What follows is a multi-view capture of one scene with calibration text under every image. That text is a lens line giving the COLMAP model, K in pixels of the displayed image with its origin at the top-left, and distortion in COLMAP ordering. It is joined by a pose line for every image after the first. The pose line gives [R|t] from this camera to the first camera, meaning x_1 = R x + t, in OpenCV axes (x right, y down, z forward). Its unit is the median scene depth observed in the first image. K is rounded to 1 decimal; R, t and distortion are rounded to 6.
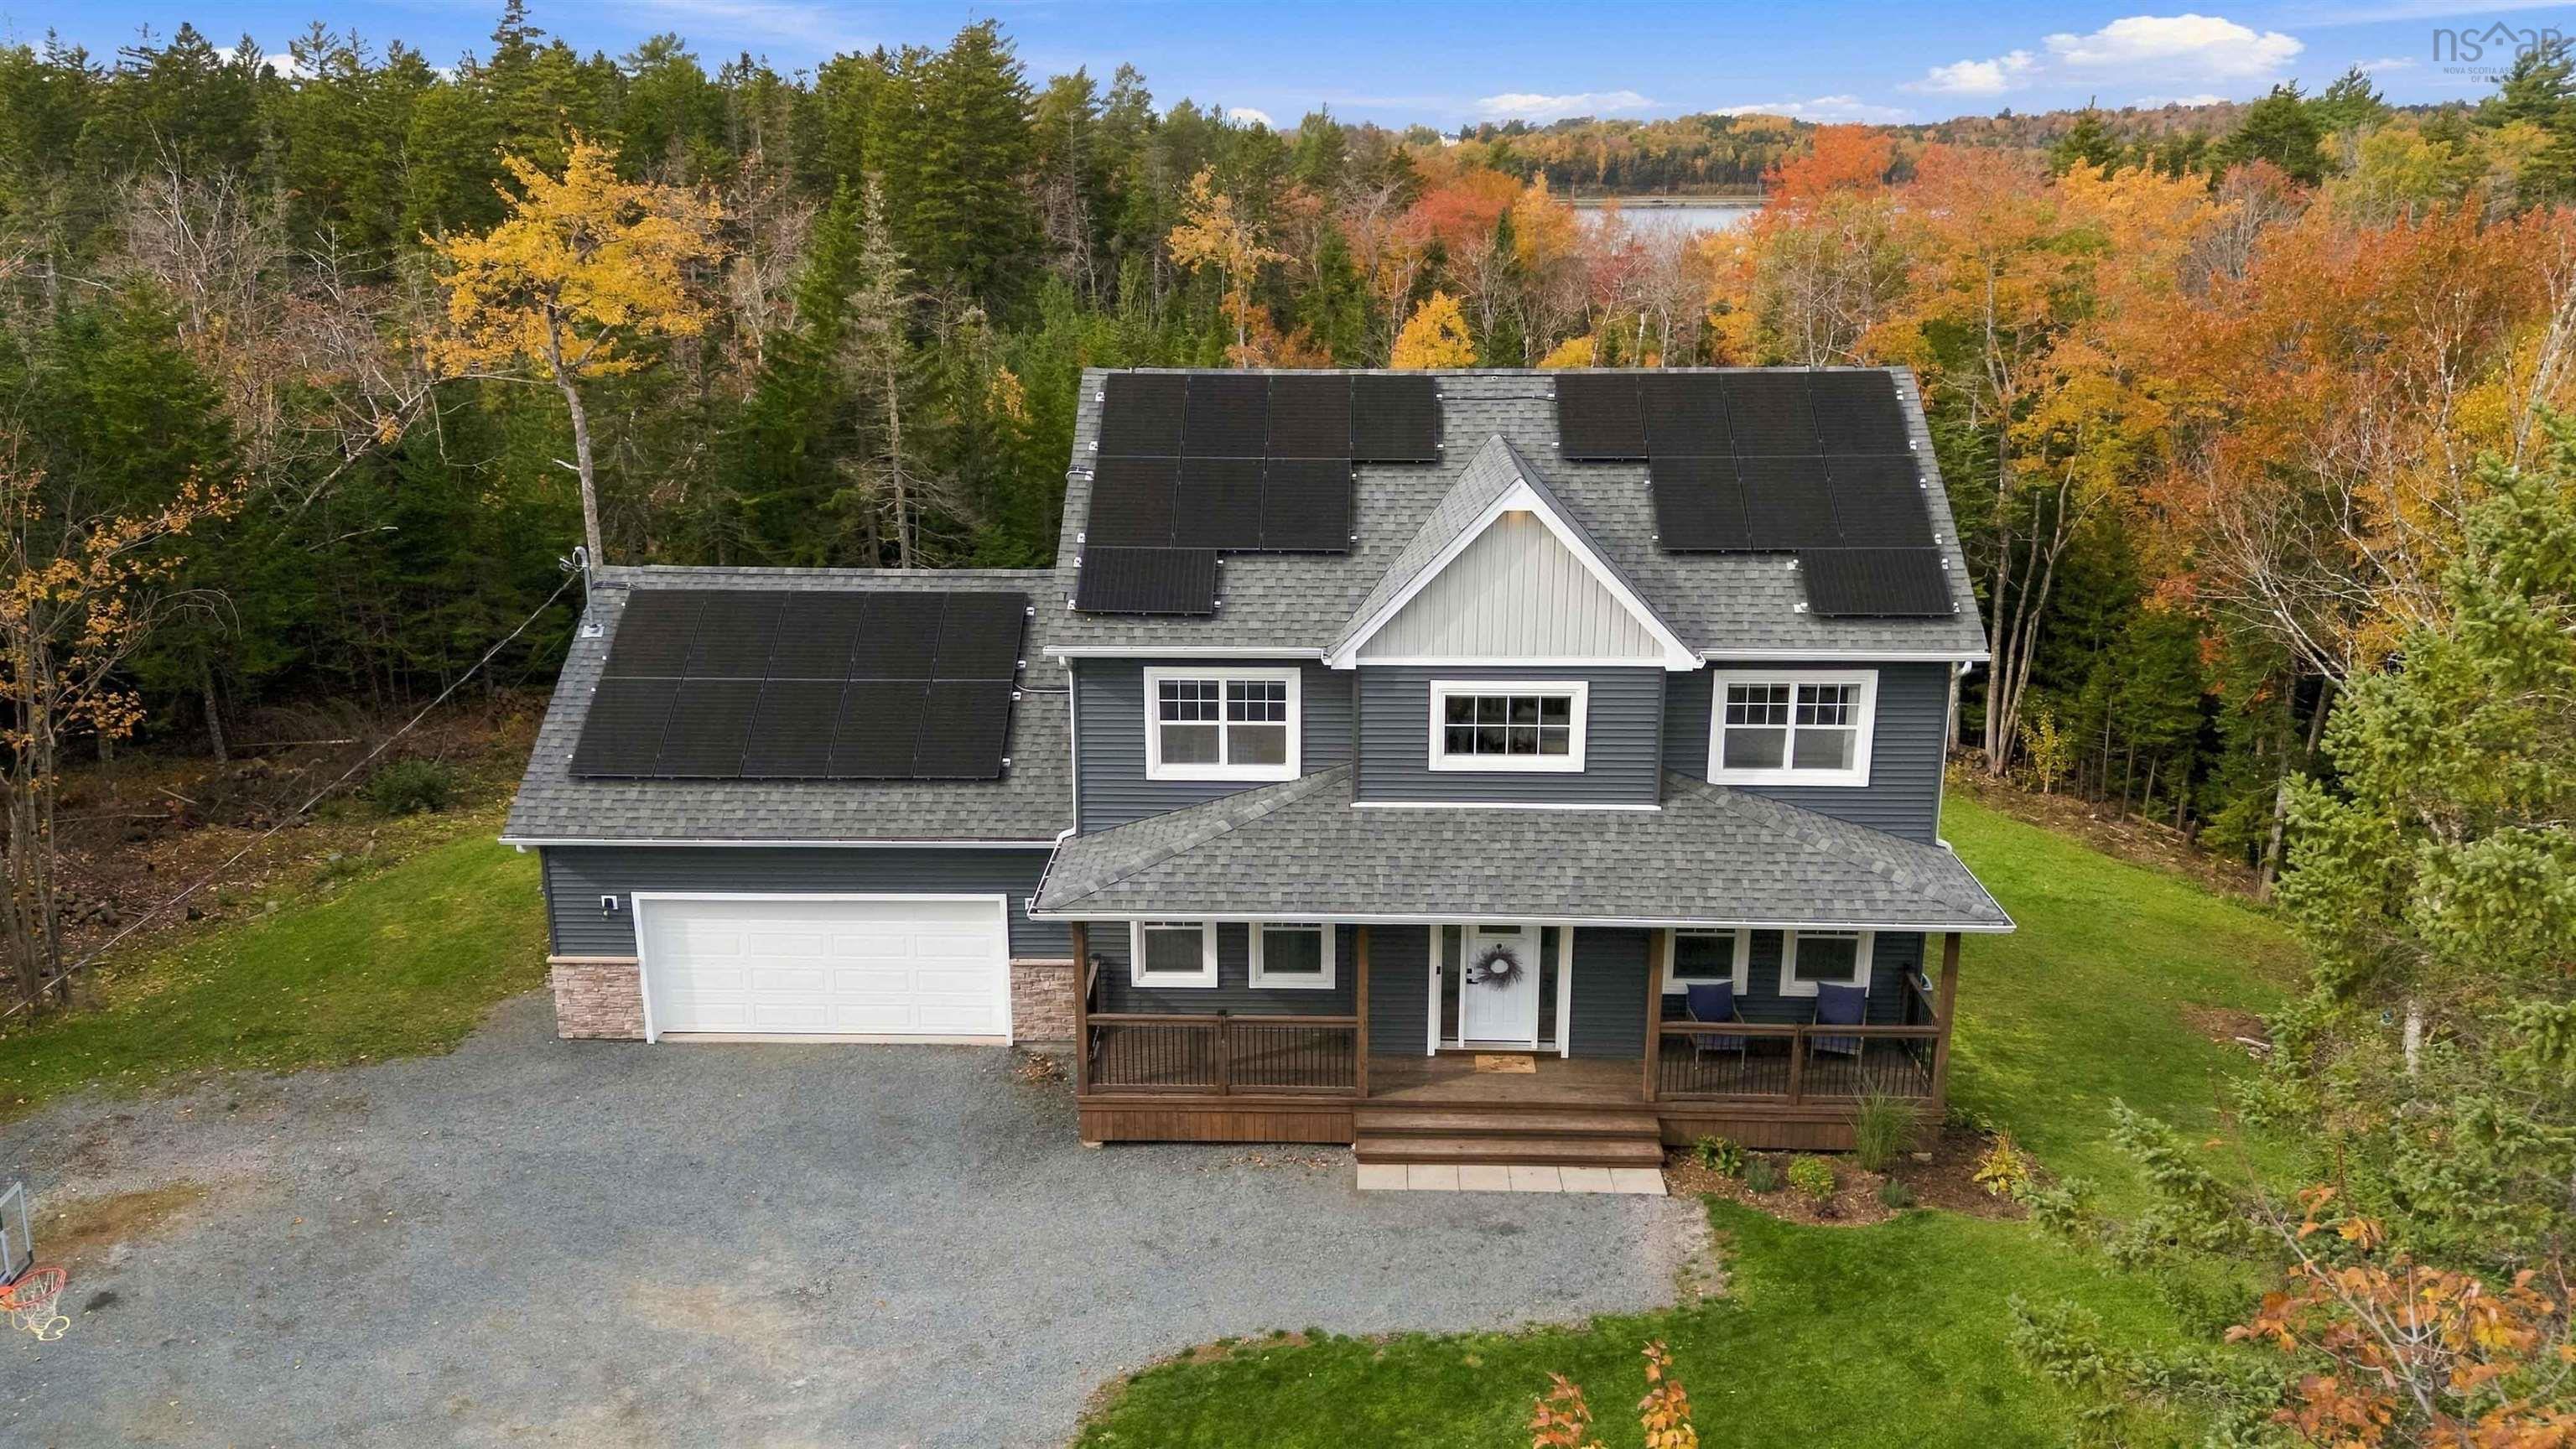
lens RADIAL K [[1888.5, 0, 1299.2], [0, 1888.5, 714.7], [0, 0, 1]] dist [0.079179, -0.076947]
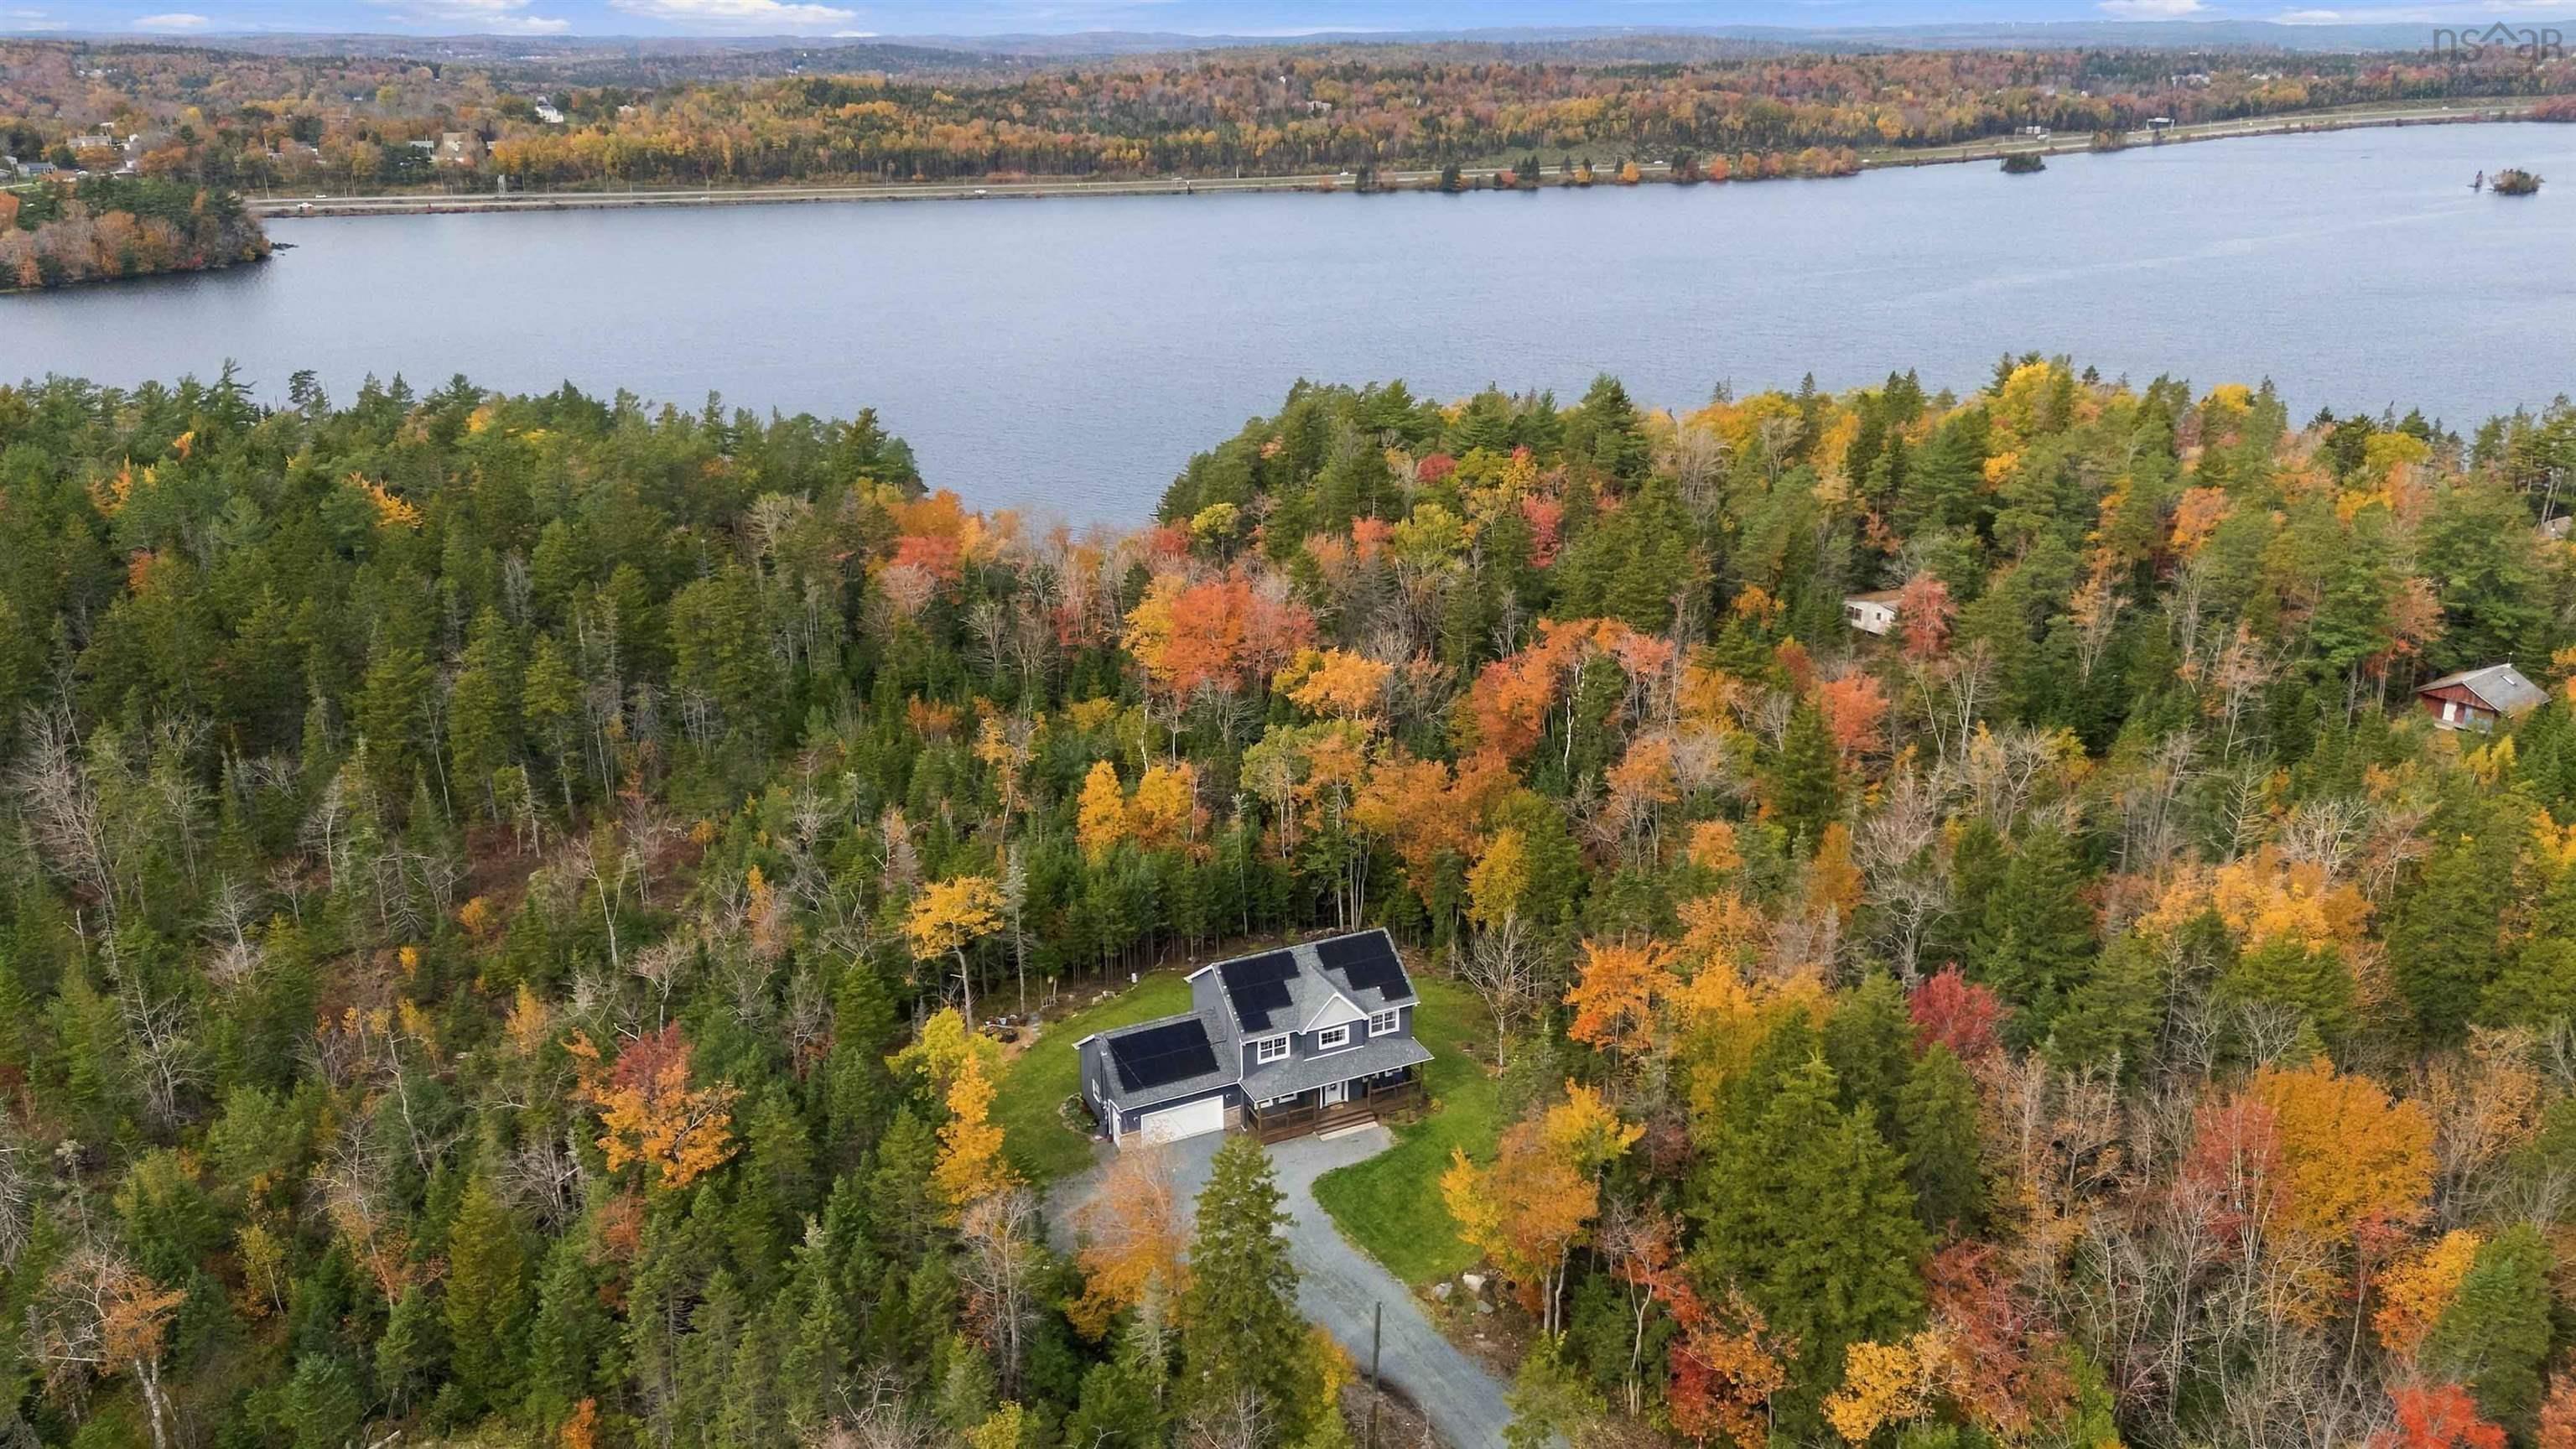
lens RADIAL K [[1888.5, 0, 1299.2], [0, 1888.5, 714.7], [0, 0, 1]] dist [0.079179, -0.076947]
pose [[0.894708, -0.153473, 0.419457, -1.741988], [0.131867, 0.988016, 0.080227, -1.125809], [-0.426743, -0.016467, 0.904223, -3.071981]]
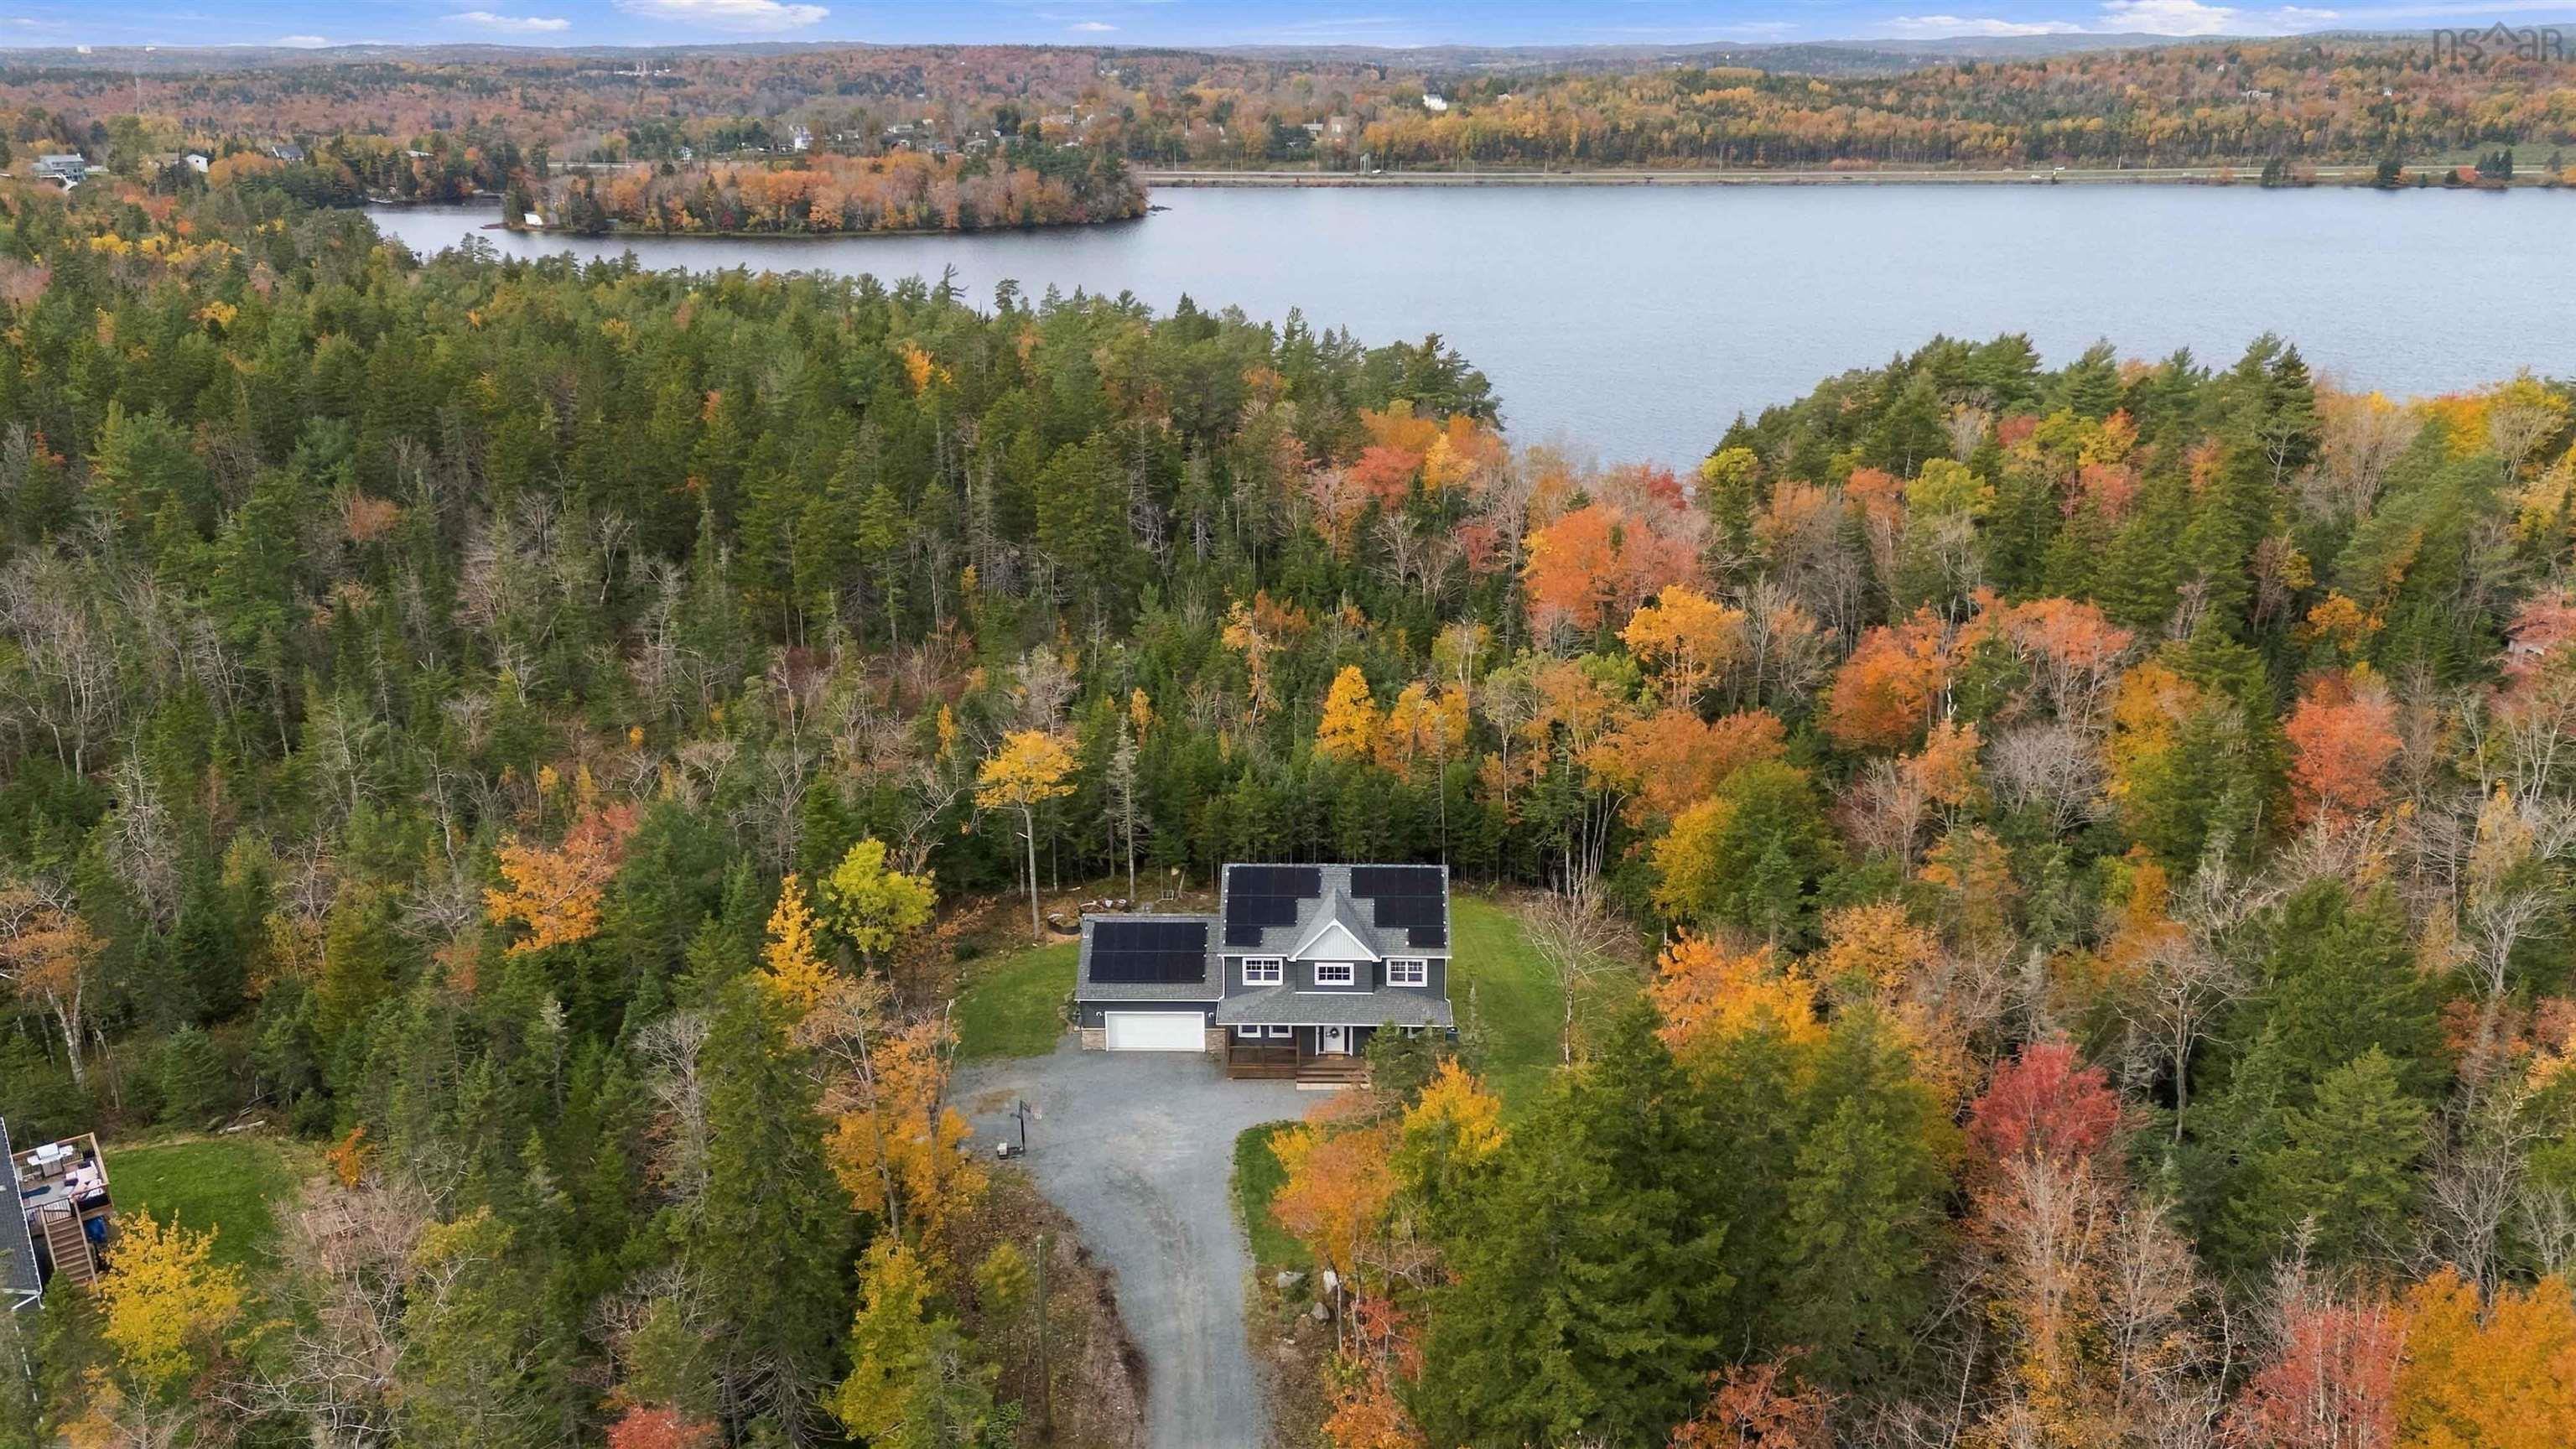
lens RADIAL K [[1896.6, 0, 1298.0], [0, 1896.6, 688.9], [0, 0, 1]] dist [0.088145, -0.089008]
pose [[0.999983, -0.005116, 0.002656, 0.024458], [0.005026, 0.999437, 0.033160, -0.697952], [-0.002824, -0.033146, 0.999447, -2.864434]]
